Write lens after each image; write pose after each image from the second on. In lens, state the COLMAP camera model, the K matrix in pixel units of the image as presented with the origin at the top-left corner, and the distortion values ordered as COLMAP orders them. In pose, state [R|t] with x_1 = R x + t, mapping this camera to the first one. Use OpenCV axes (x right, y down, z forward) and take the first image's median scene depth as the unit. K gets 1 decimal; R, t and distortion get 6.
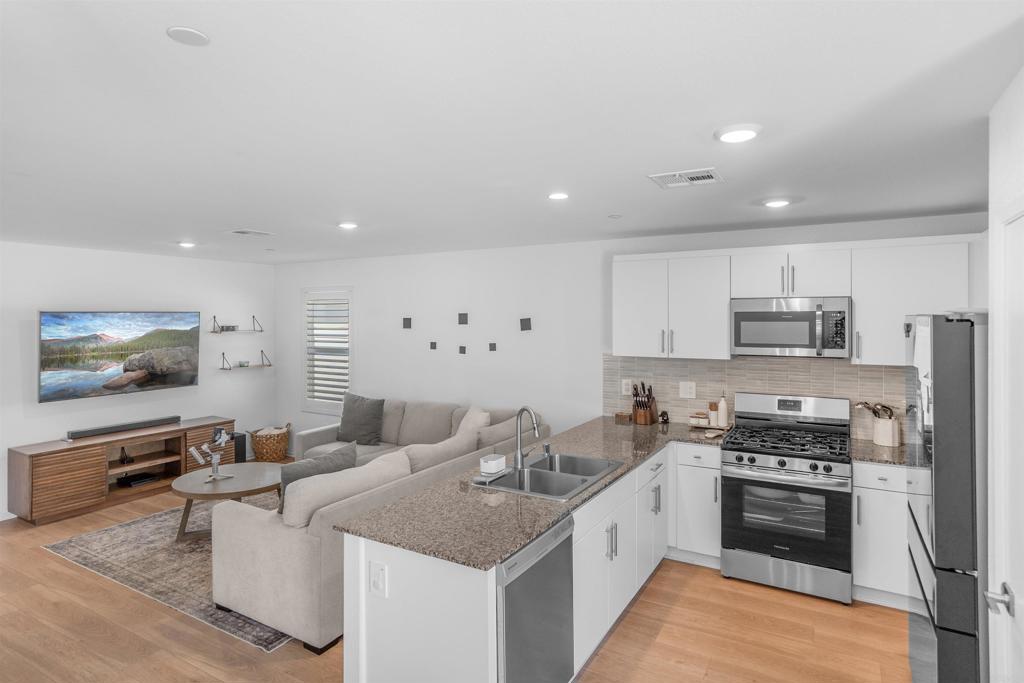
lens RADIAL K [[564.6, 0, 513.9], [0, 564.6, 324.9], [0, 0, 1]] dist [0.003182, 0.017574]
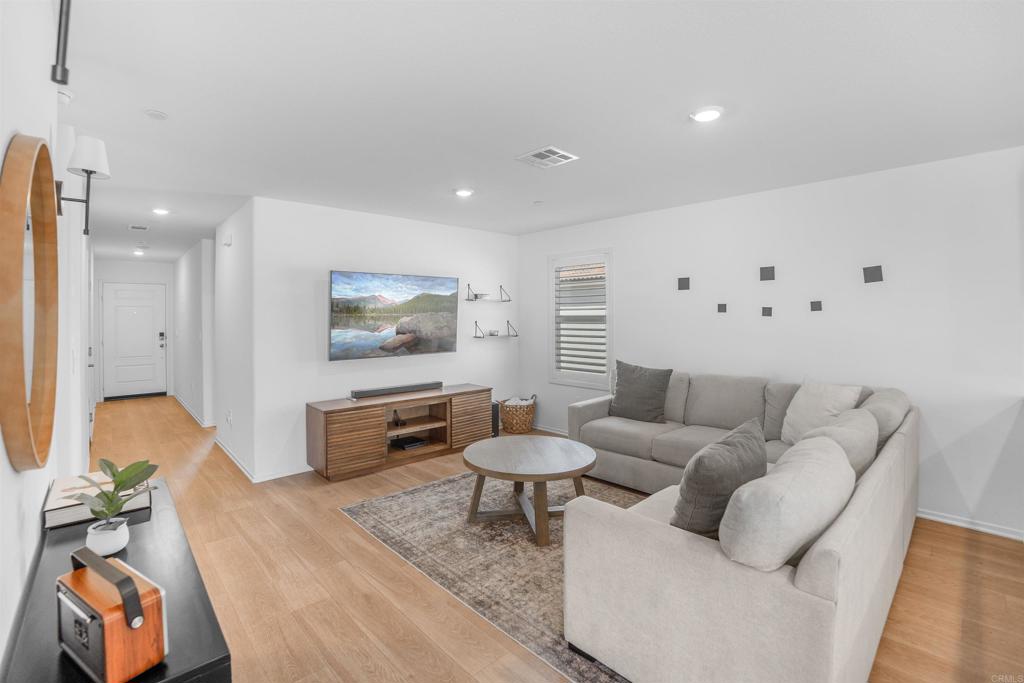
lens RADIAL K [[447.3, 0, 511.0], [0, 447.3, 326.4], [0, 0, 1]] dist [-0.055075, 0.015672]
pose [[0.964129, 0.002529, -0.265423, -0.301655], [-0.002925, 0.999995, -0.001096, 0.072940], [0.265419, 0.001833, 0.964131, 0.315482]]
